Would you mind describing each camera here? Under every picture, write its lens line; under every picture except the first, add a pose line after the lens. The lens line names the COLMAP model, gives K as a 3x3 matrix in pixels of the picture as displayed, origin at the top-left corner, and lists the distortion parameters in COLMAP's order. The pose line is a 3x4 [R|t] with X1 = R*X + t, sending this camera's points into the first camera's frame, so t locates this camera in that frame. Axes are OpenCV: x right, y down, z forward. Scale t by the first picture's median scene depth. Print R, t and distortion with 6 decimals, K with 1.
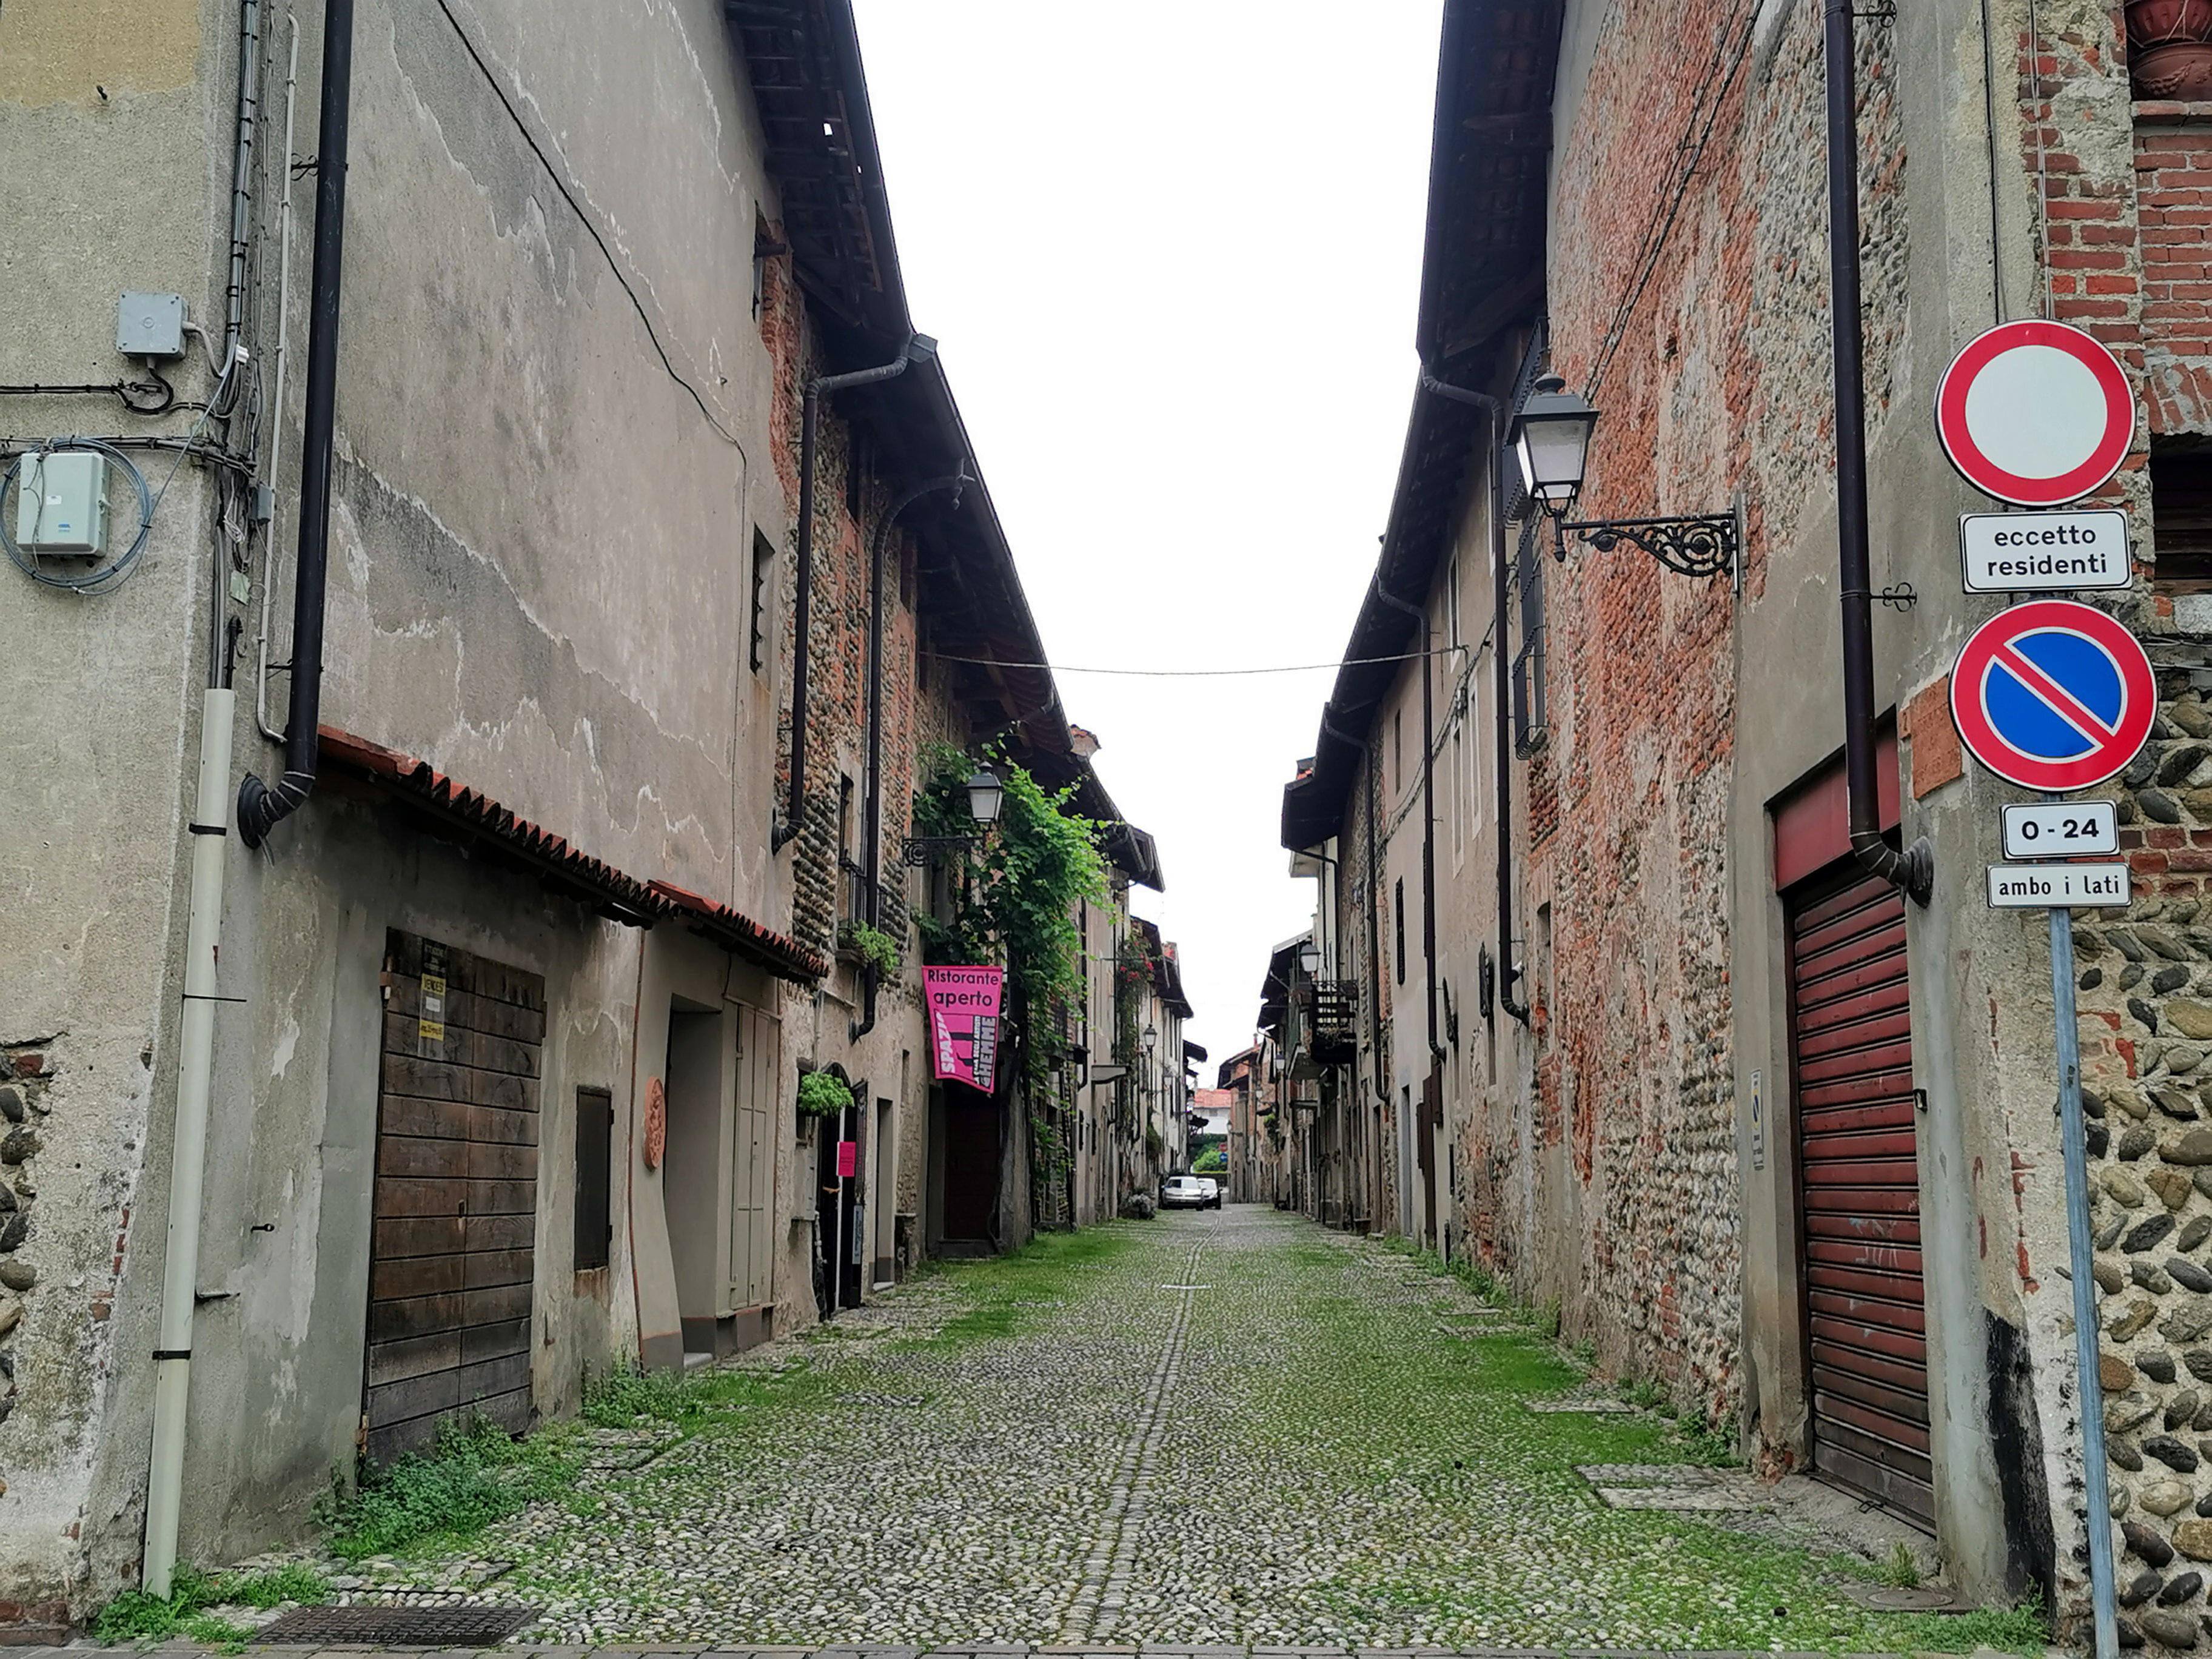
lens RADIAL K [[2315.6, 0, 1115.5], [0, 2315.6, 833.0], [0, 0, 1]] dist [0.018466, 0.000000]
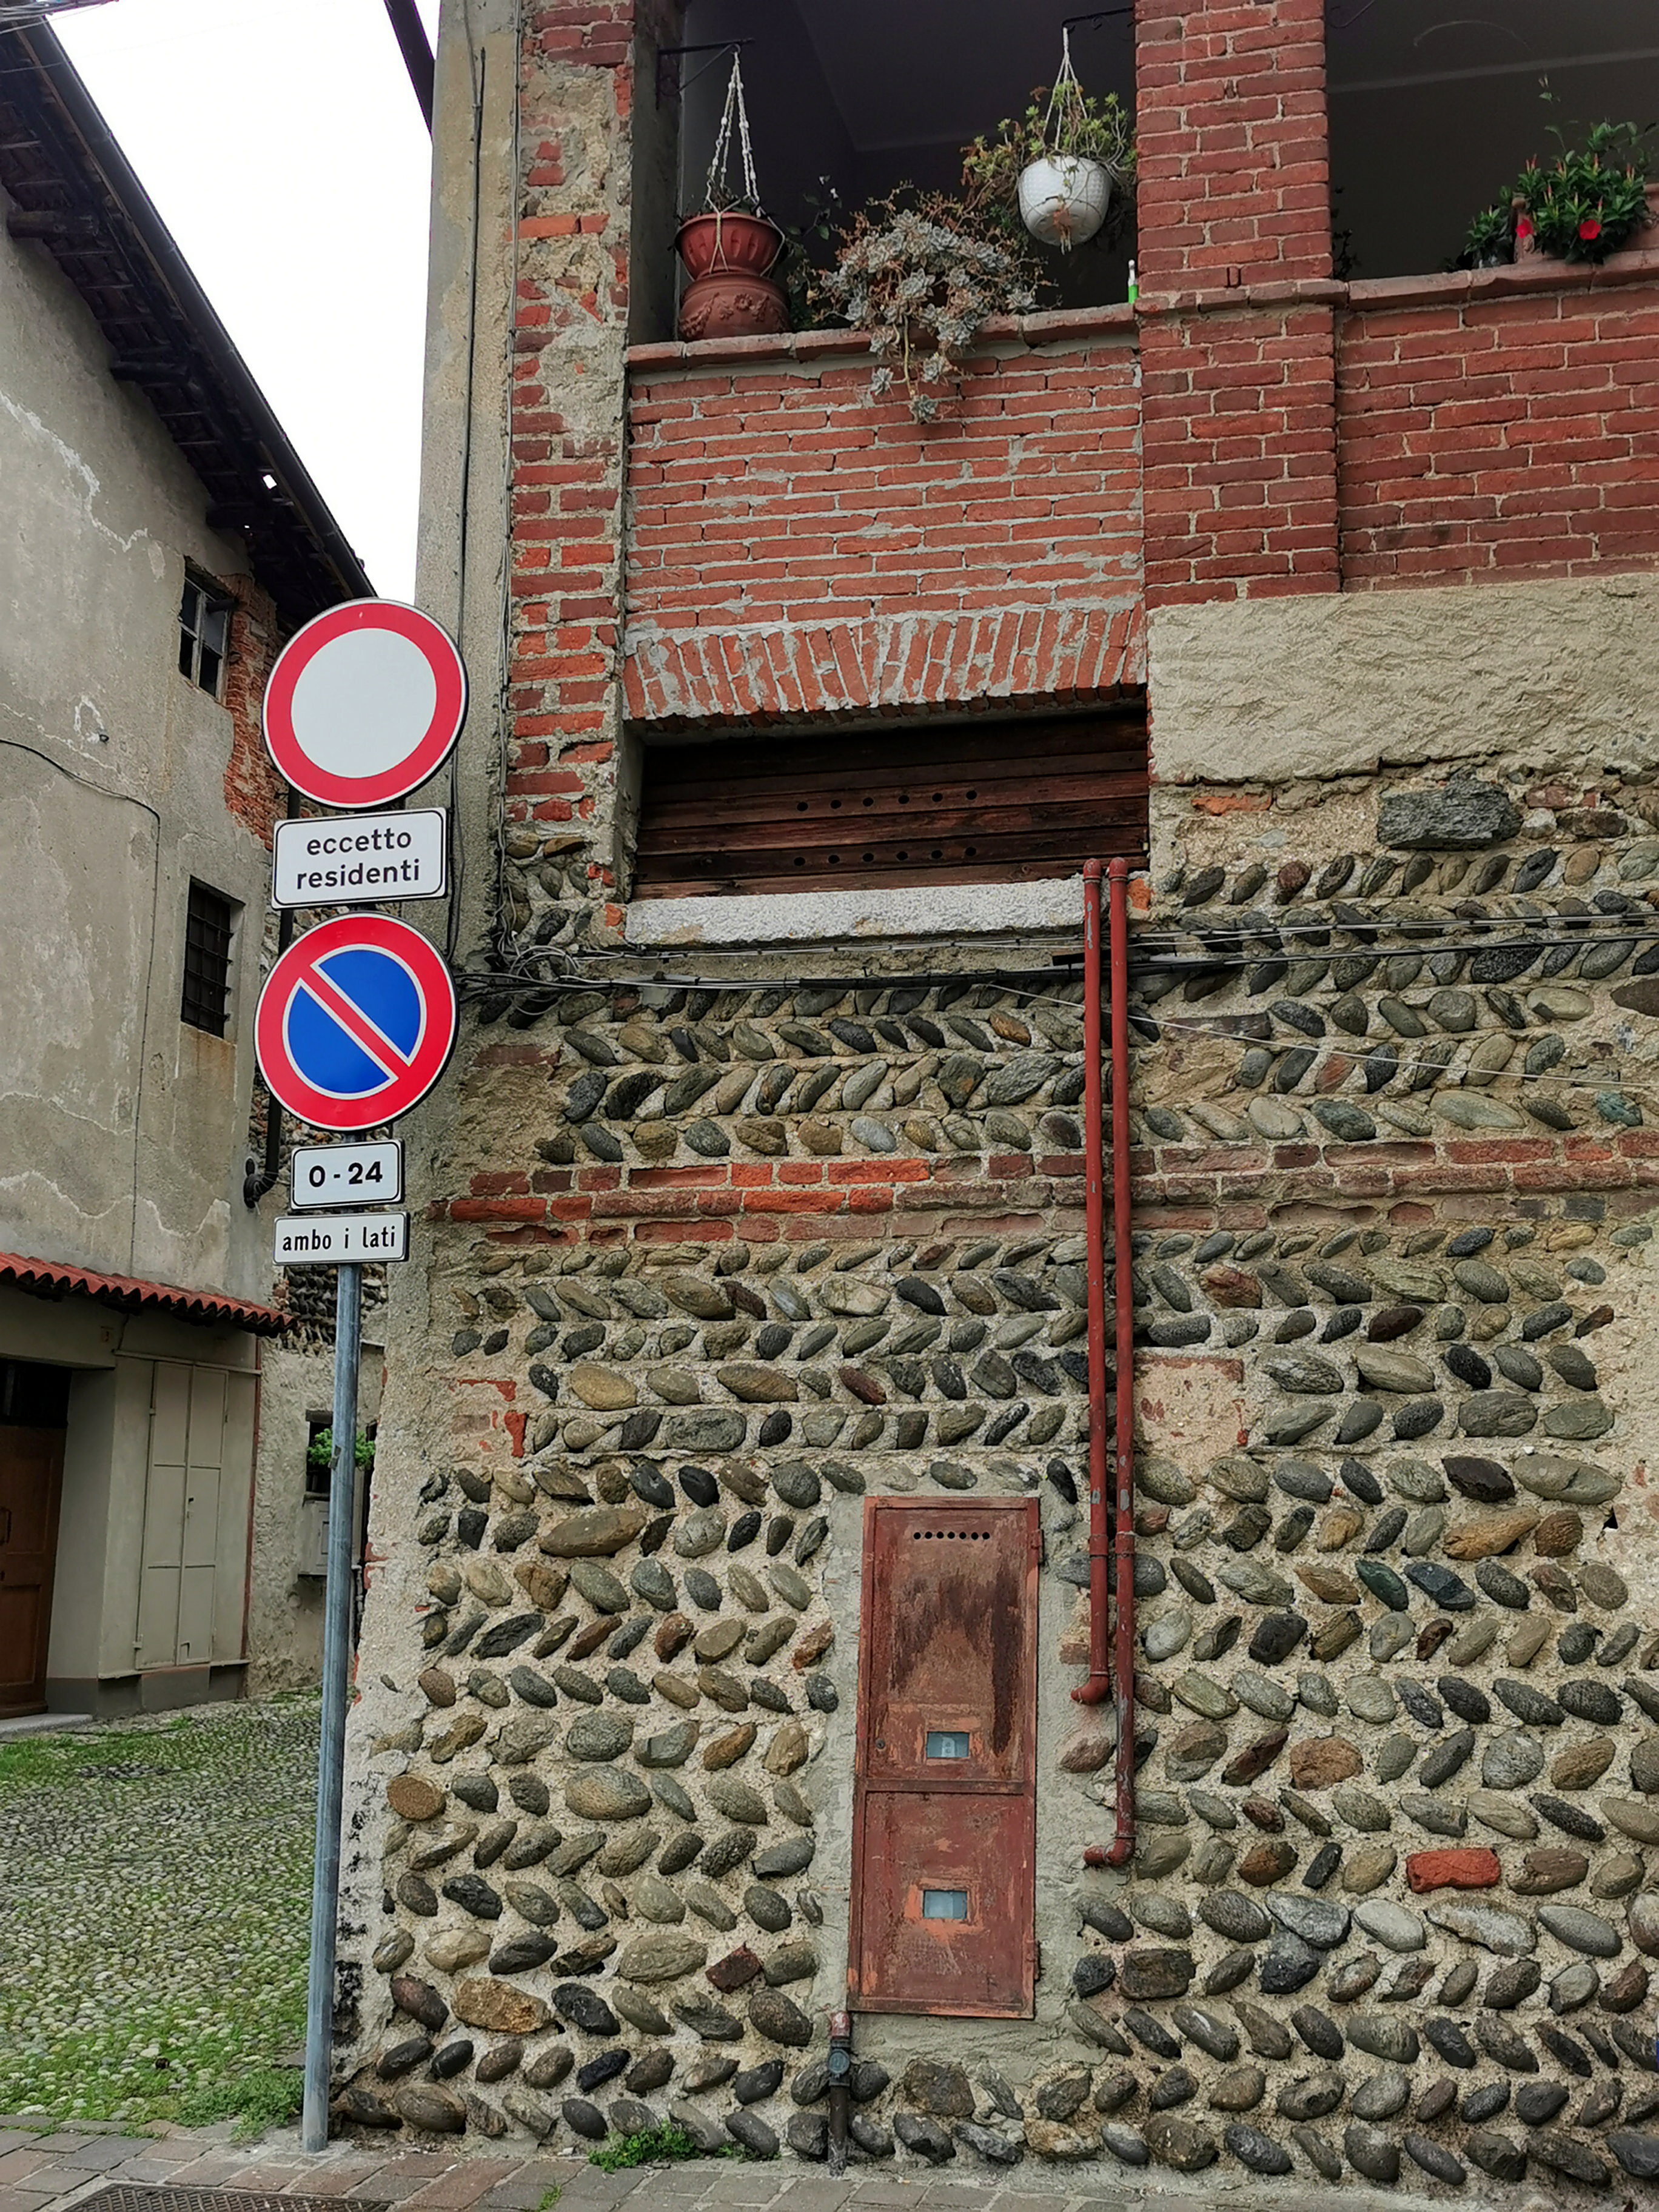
lens RADIAL K [[2315.6, 0, 828.3], [0, 2315.6, 1105.7], [0, 0, 1]] dist [0.018466, 0.000000]
pose [[0.984809, -0.028206, -0.171333, 0.703864], [0.023519, 0.999293, -0.029329, 0.002359], [0.172039, 0.024854, 0.984777, 0.160921]]
